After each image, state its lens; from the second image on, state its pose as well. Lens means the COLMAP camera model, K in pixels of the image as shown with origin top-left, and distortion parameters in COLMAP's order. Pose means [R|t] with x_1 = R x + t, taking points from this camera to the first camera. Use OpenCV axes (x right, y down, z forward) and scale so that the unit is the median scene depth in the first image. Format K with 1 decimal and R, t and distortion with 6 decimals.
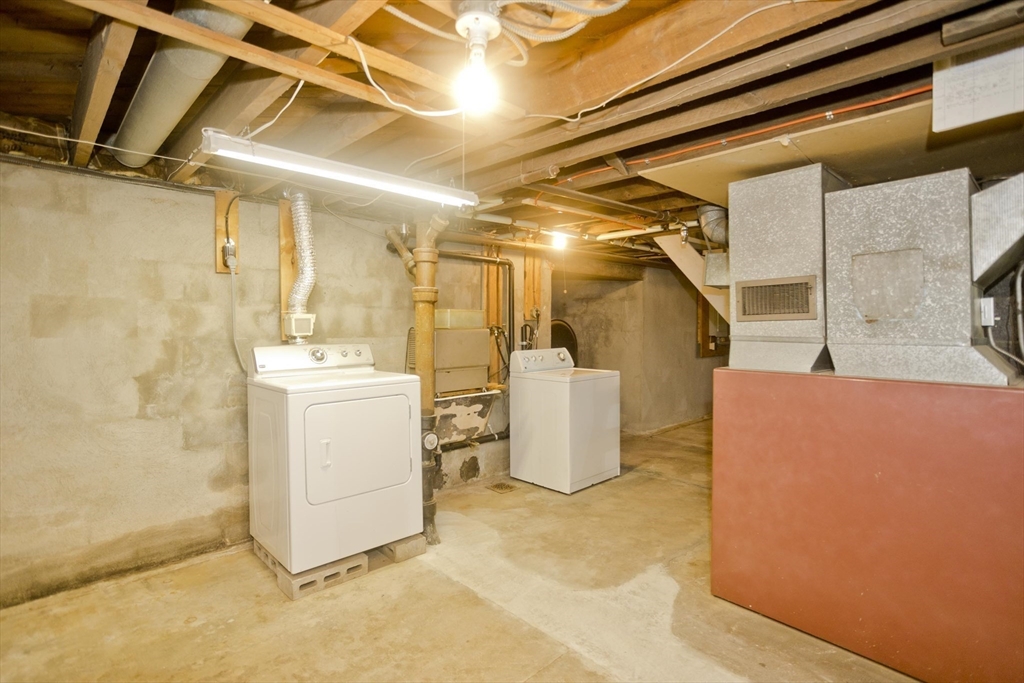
lens RADIAL K [[491.1, 0, 510.1], [0, 491.1, 322.1], [0, 0, 1]] dist [-0.047185, 0.029667]
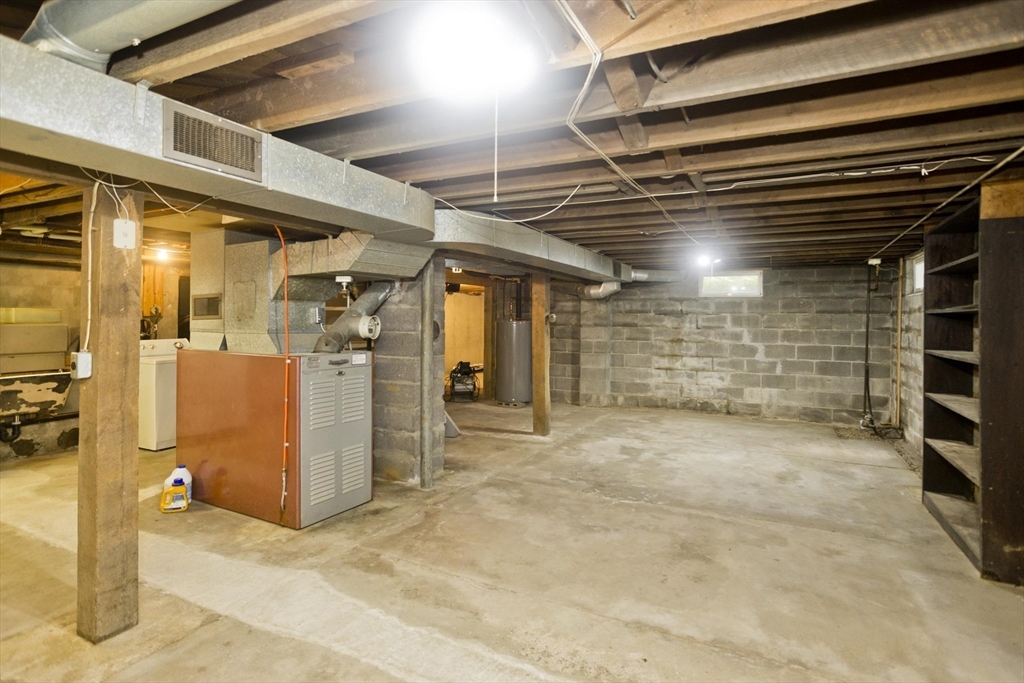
lens RADIAL K [[491.1, 0, 510.1], [0, 491.1, 322.1], [0, 0, 1]] dist [-0.047185, 0.029667]
pose [[0.938839, 0.007925, 0.344265, 0.620199], [-0.011864, 0.999886, 0.009335, -0.014801], [-0.344152, -0.012848, 0.938826, -0.584215]]
